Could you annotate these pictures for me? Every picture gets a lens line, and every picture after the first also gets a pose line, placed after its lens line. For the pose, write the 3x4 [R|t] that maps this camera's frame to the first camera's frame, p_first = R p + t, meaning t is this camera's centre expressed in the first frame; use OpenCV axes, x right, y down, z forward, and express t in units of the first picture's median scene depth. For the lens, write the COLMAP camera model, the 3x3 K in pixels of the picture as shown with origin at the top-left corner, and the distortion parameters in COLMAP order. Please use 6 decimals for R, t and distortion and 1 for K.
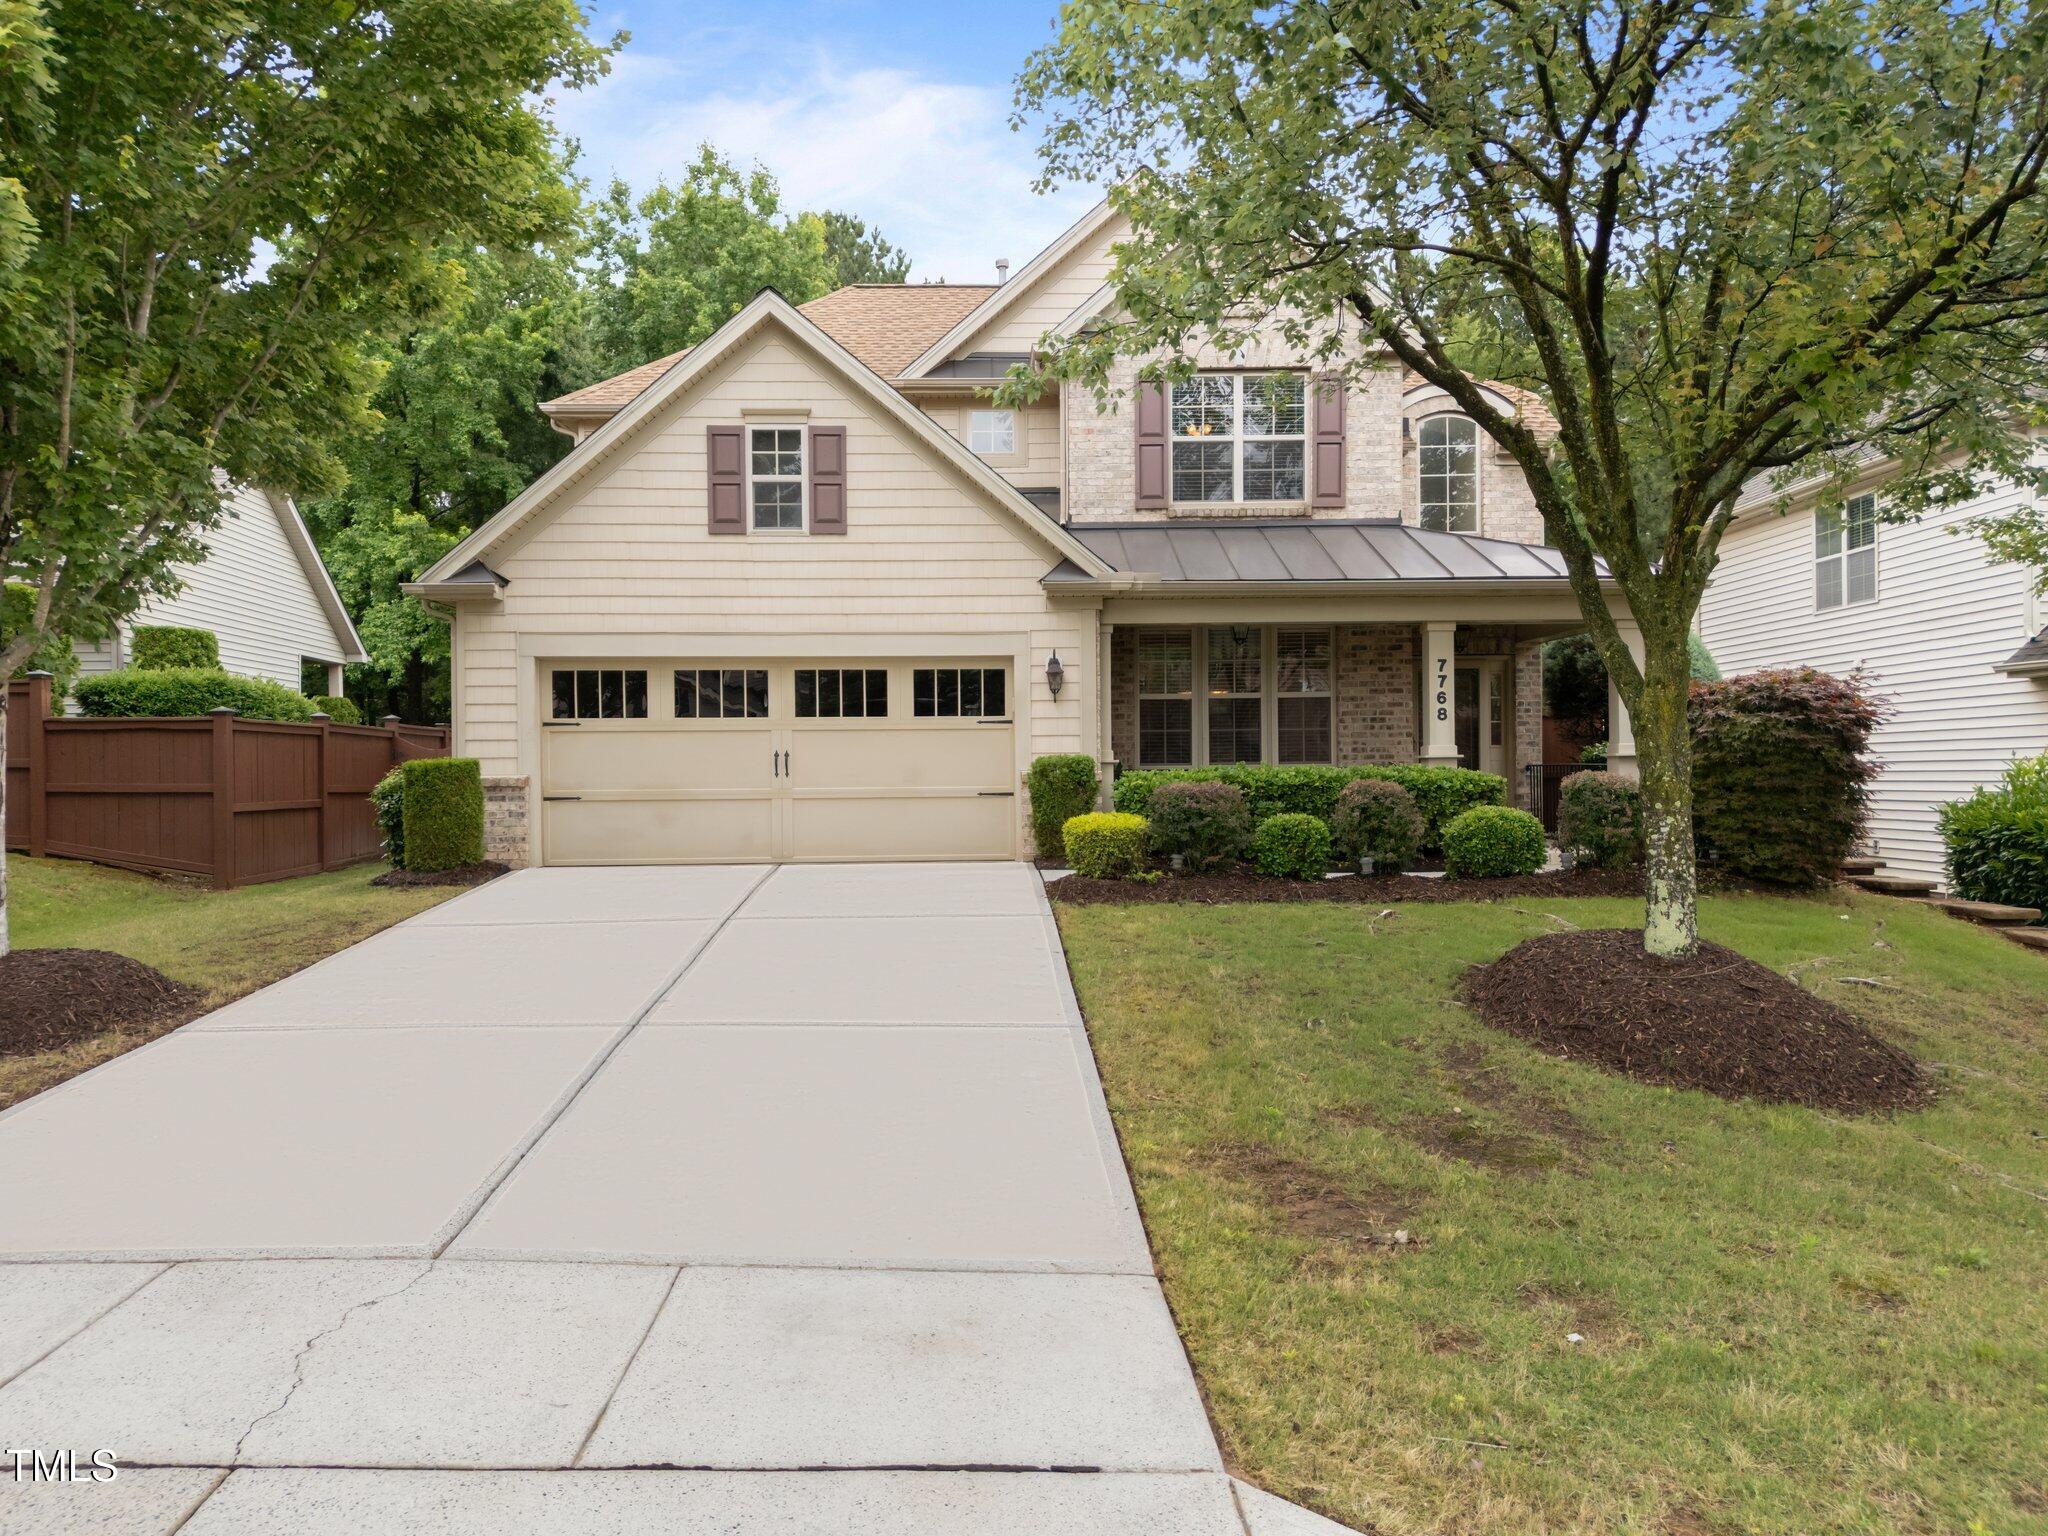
lens RADIAL K [[1487.8, 0, 1024.0], [0, 1487.8, 768.0], [0, 0, 1]] dist [0.048267, -0.003115]
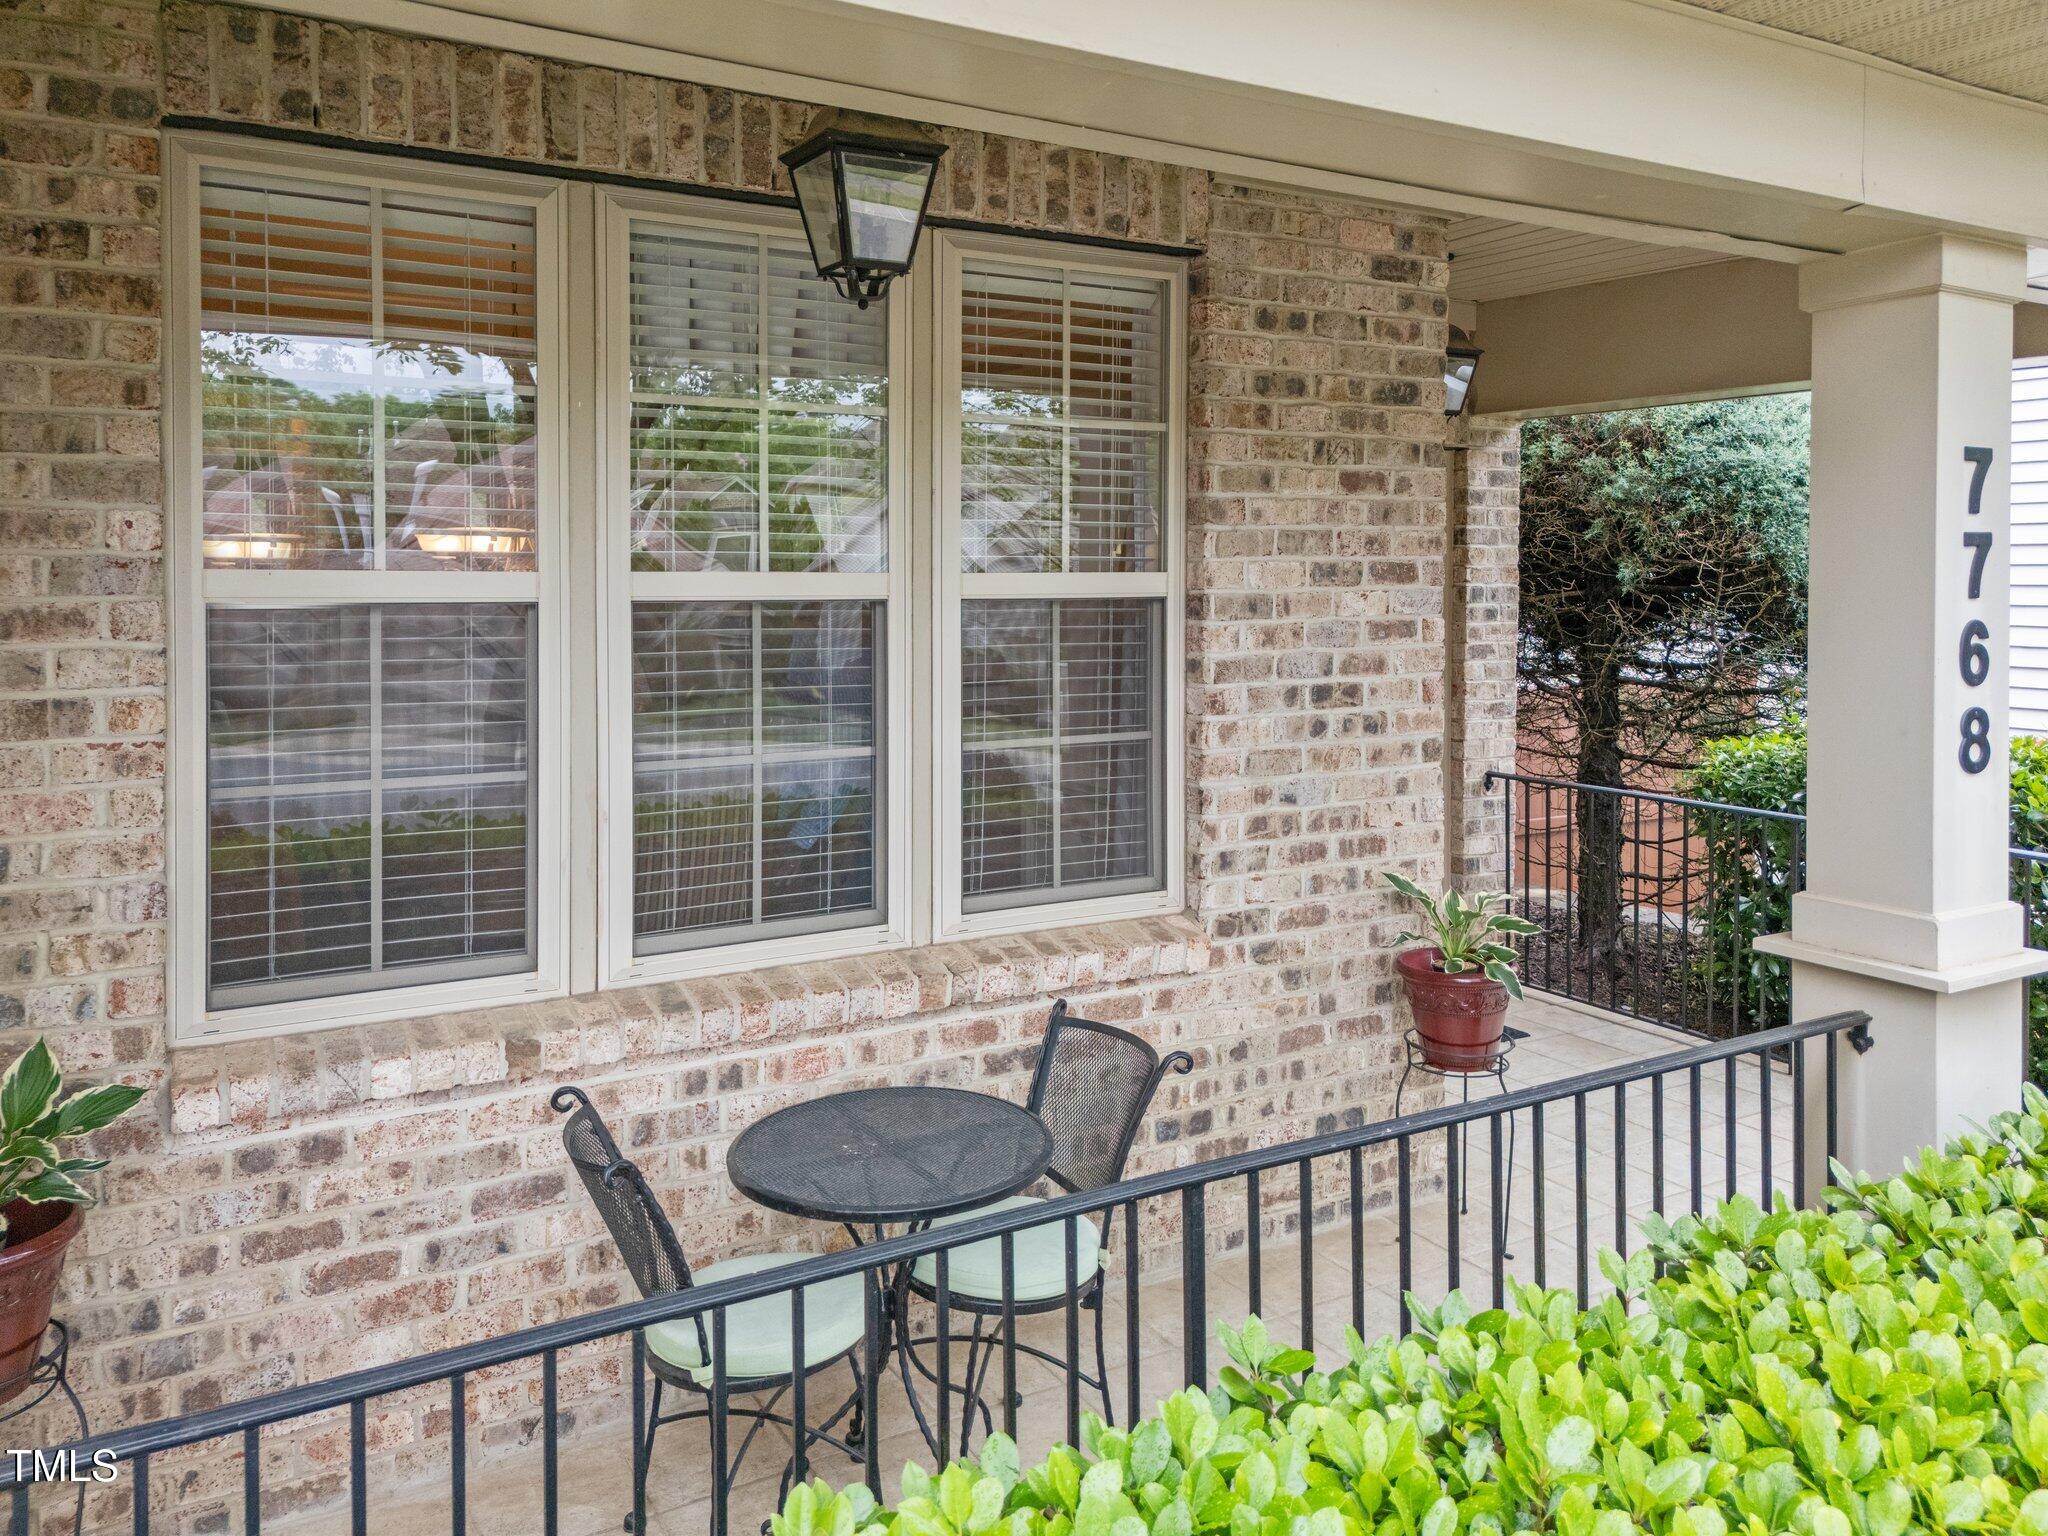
lens RADIAL K [[1487.8, 0, 1024.0], [0, 1487.8, 768.0], [0, 0, 1]] dist [0.048267, -0.003115]
pose [[0.867396, -0.051923, 0.494903, 0.083124], [-0.014809, 0.991407, 0.129971, -0.056400], [-0.497399, -0.120065, 0.859173, 0.906557]]
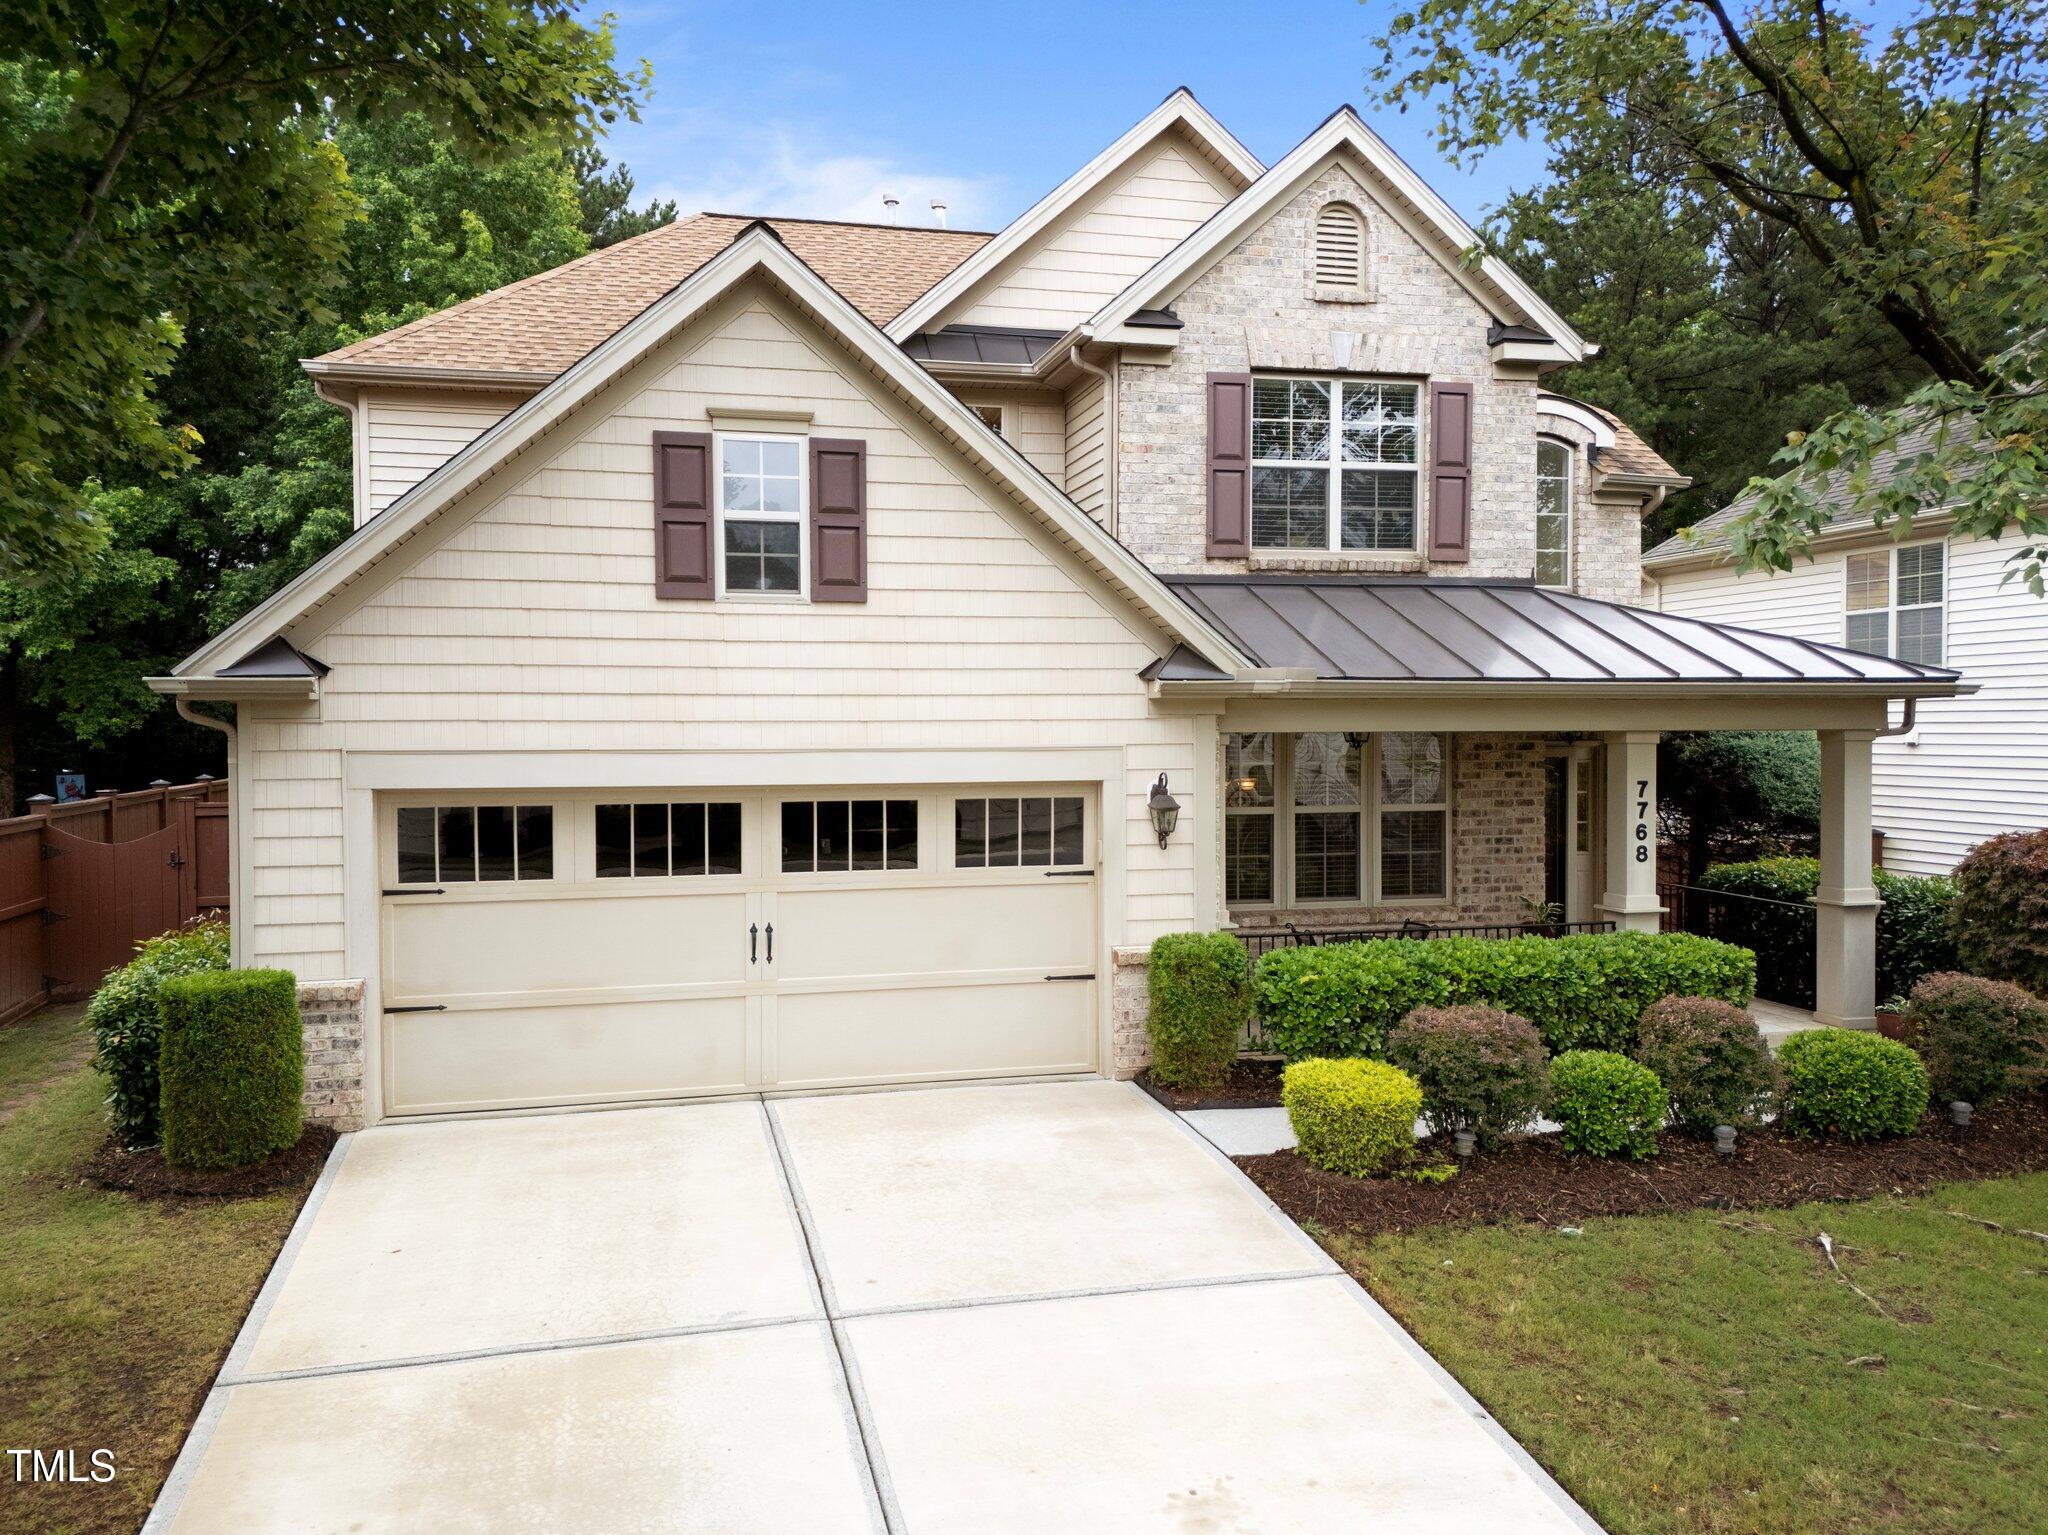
lens RADIAL K [[1523.0, 0, 985.9], [0, 1523.0, 754.0], [0, 0, 1]] dist [0.040913, -0.007067]
pose [[0.979041, -0.000267, 0.203663, -0.204145], [-0.004711, 0.999702, 0.023956, -0.104639], [-0.203609, -0.024414, 0.978748, 0.315408]]
